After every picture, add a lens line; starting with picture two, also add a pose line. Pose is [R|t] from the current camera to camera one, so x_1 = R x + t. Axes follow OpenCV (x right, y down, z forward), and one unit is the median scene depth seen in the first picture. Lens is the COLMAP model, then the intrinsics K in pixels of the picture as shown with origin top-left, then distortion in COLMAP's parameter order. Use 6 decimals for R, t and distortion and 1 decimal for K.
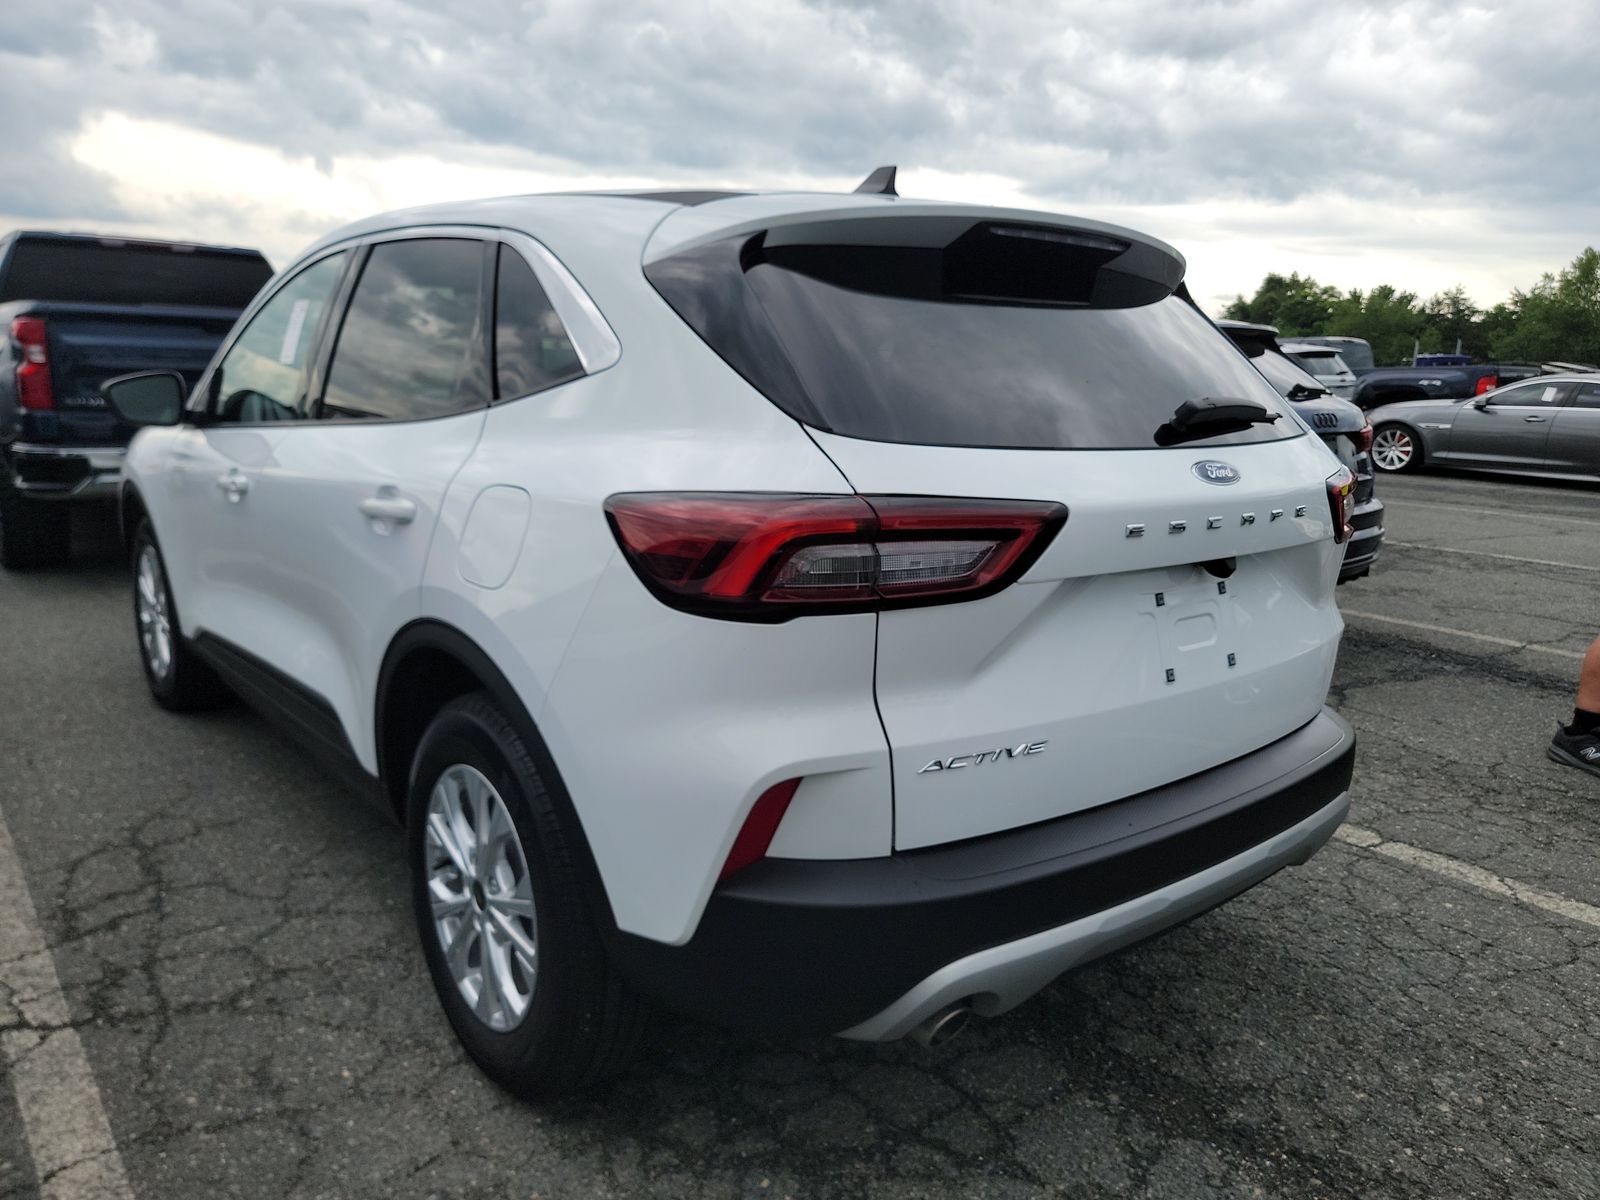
lens RADIAL K [[1147.2, 0, 796.7], [0, 1147.2, 550.4], [0, 0, 1]] dist [0.071939, -0.067444]
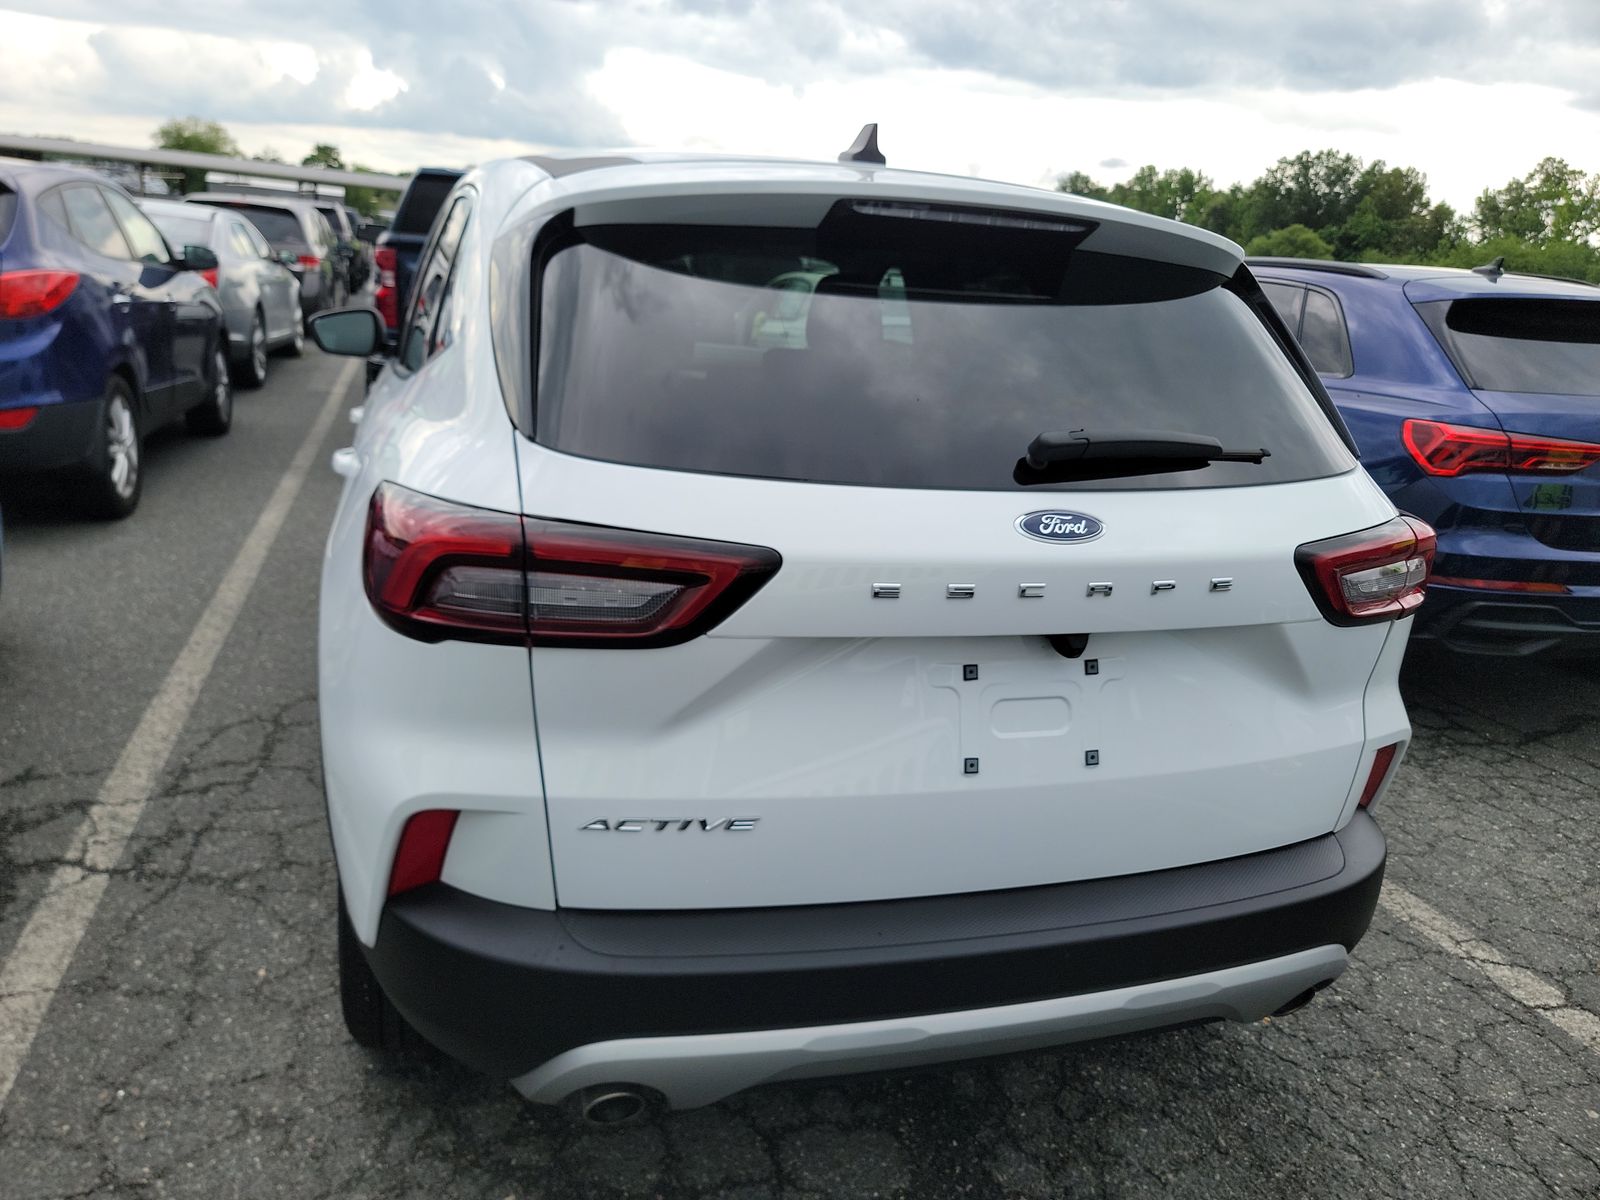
lens RADIAL K [[1144.3, 0, 768.2], [0, 1144.3, 538.9], [0, 0, 1]] dist [0.081783, -0.078763]
pose [[0.925004, 0.119957, -0.360526, 0.450523], [-0.101874, 0.992414, 0.068825, -0.090328], [0.366047, -0.026935, 0.930207, 0.187028]]
